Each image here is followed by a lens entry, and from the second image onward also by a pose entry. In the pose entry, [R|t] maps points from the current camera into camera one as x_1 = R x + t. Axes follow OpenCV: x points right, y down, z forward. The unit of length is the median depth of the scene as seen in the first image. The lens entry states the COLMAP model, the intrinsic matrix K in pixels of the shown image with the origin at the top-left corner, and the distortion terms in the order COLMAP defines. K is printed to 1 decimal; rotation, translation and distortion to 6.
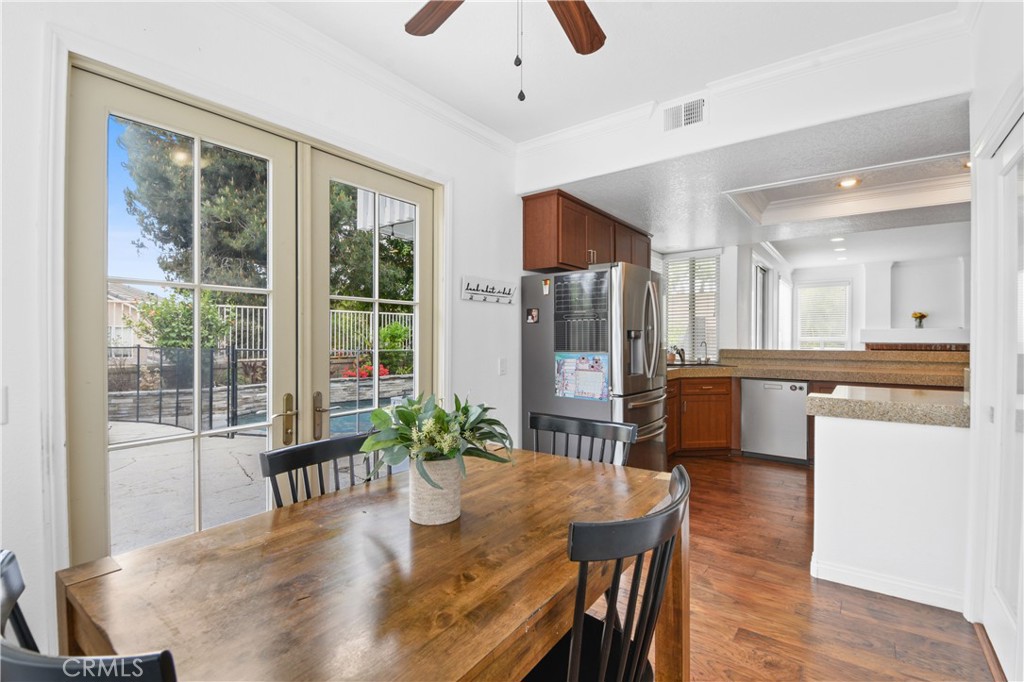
lens RADIAL K [[466.5, 0, 505.8], [0, 466.5, 346.3], [0, 0, 1]] dist [0.003188, -0.005347]
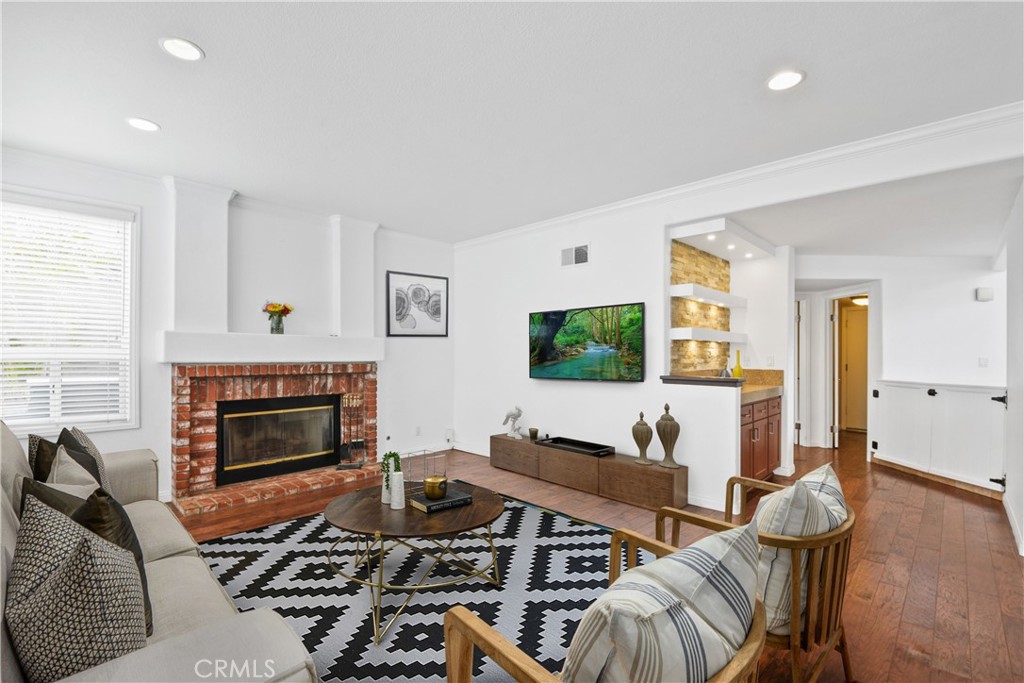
lens RADIAL K [[466.5, 0, 520.3], [0, 466.5, 345.2], [0, 0, 1]] dist [0.003188, -0.005347]
pose [[0.117604, 0.009549, 0.993015, 0.599758], [0.016998, 0.999788, -0.011627, -0.022701], [-0.992915, 0.018247, 0.117417, 0.996179]]
